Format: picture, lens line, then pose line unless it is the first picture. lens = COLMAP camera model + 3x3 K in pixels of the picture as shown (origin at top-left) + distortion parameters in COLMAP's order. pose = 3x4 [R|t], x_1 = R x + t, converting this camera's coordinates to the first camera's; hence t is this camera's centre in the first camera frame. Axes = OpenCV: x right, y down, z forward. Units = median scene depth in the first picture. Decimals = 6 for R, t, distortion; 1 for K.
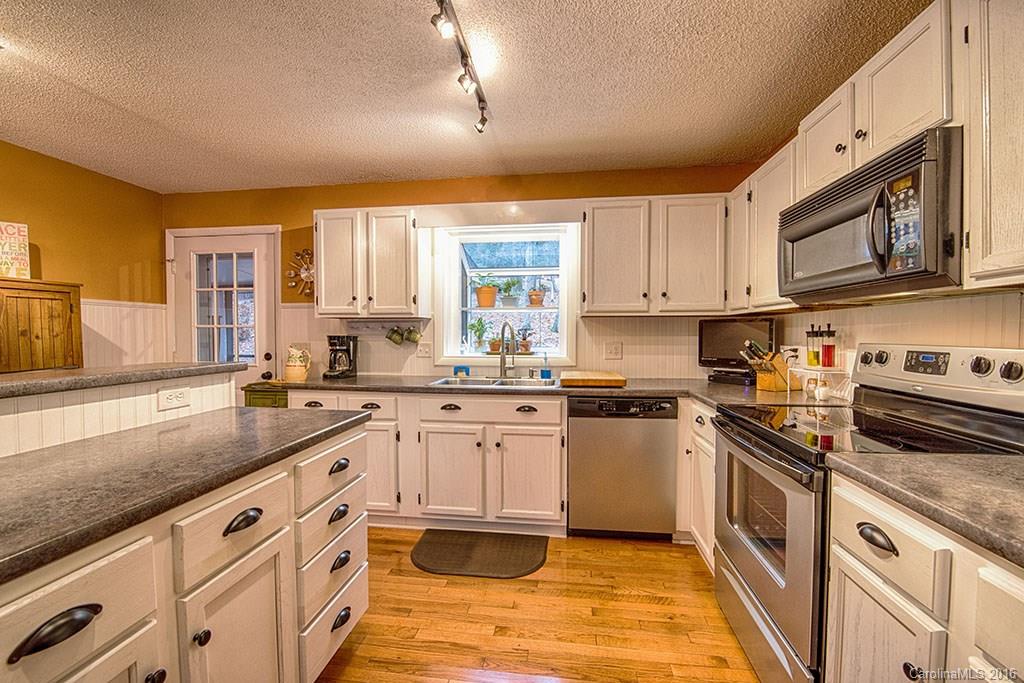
lens RADIAL K [[410.8, 0, 513.4], [0, 410.8, 339.9], [0, 0, 1]] dist [-0.017669, 0.000274]
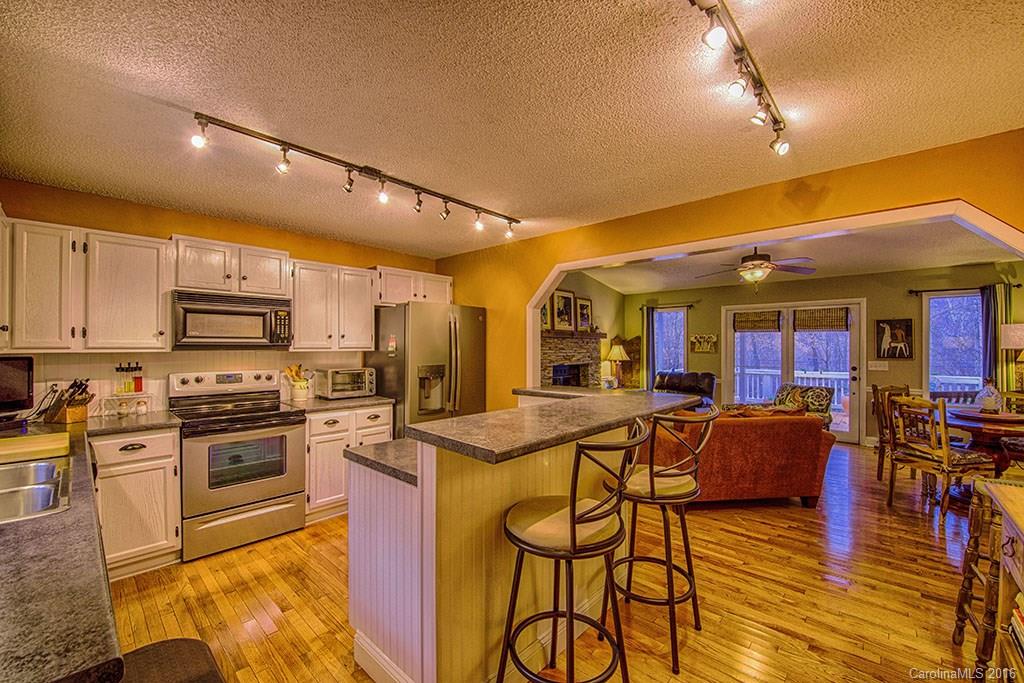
lens RADIAL K [[410.8, 0, 517.3], [0, 410.8, 339.3], [0, 0, 1]] dist [-0.017669, 0.000274]
pose [[-0.820050, 0.011982, 0.572167, -0.949337], [0.010909, 0.999926, -0.005305, -0.080068], [-0.572188, 0.001891, -0.820120, 1.136164]]
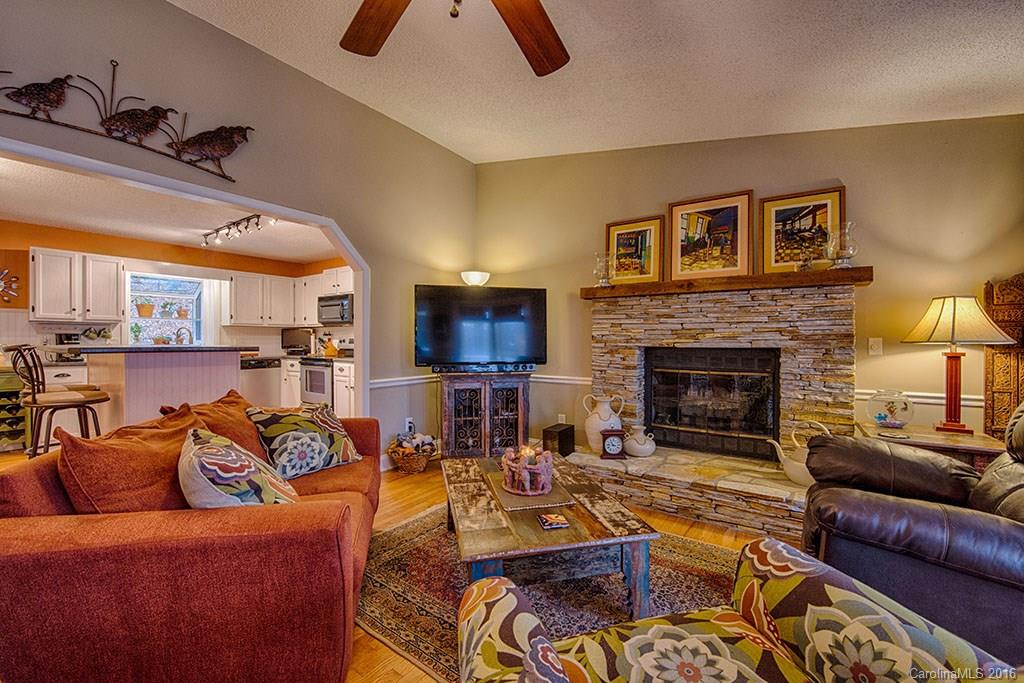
lens RADIAL K [[410.8, 0, 509.6], [0, 410.8, 343.6], [0, 0, 1]] dist [-0.017669, 0.000274]
pose [[0.462872, -0.005495, 0.886408, -1.148548], [0.012794, 0.999918, -0.000483, 0.060402], [-0.886333, 0.011564, 0.462905, -1.395557]]
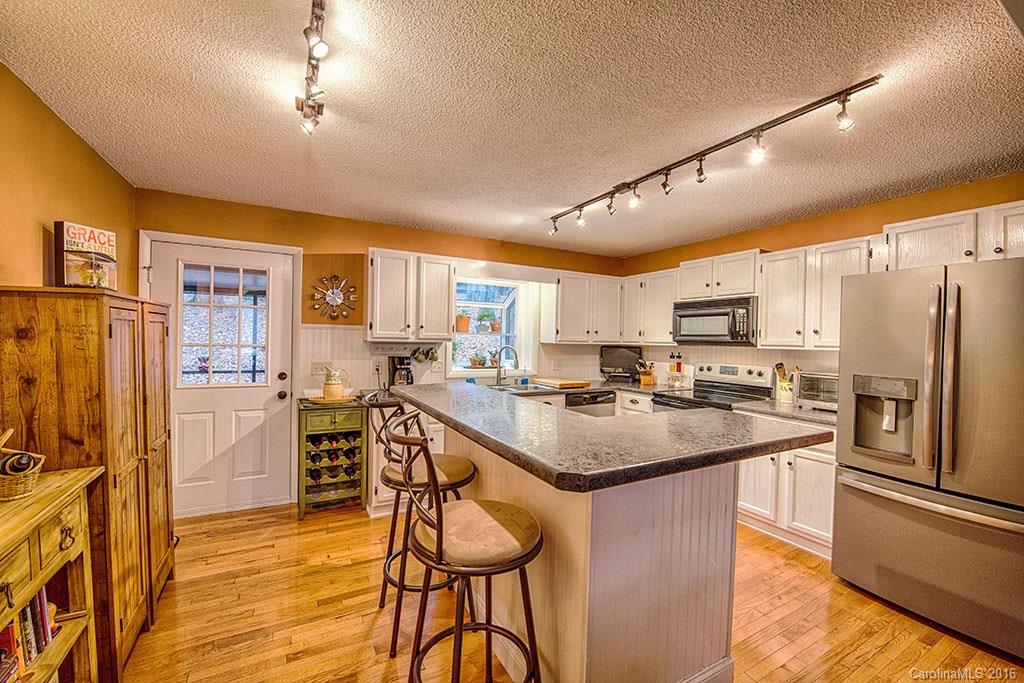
lens RADIAL K [[410.8, 0, 511.0], [0, 410.8, 342.8], [0, 0, 1]] dist [-0.017669, 0.000274]
pose [[0.806917, 0.012351, 0.590535, -1.007076], [-0.011068, 0.999922, -0.005790, -0.055956], [-0.590561, -0.001864, 0.806991, -0.192084]]
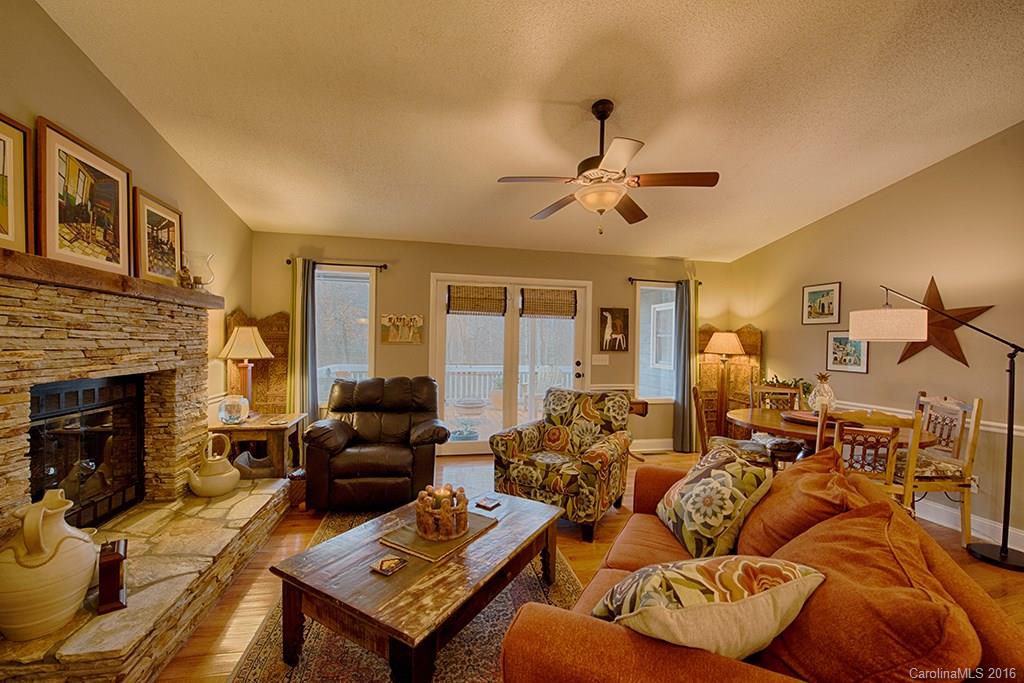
lens RADIAL K [[410.8, 0, 515.7], [0, 410.8, 342.1], [0, 0, 1]] dist [-0.017669, 0.000274]
pose [[-0.944770, -0.013532, -0.327454, -0.211149], [-0.018386, 0.999762, 0.011734, -0.021259], [0.327217, 0.017107, -0.944794, -0.194399]]
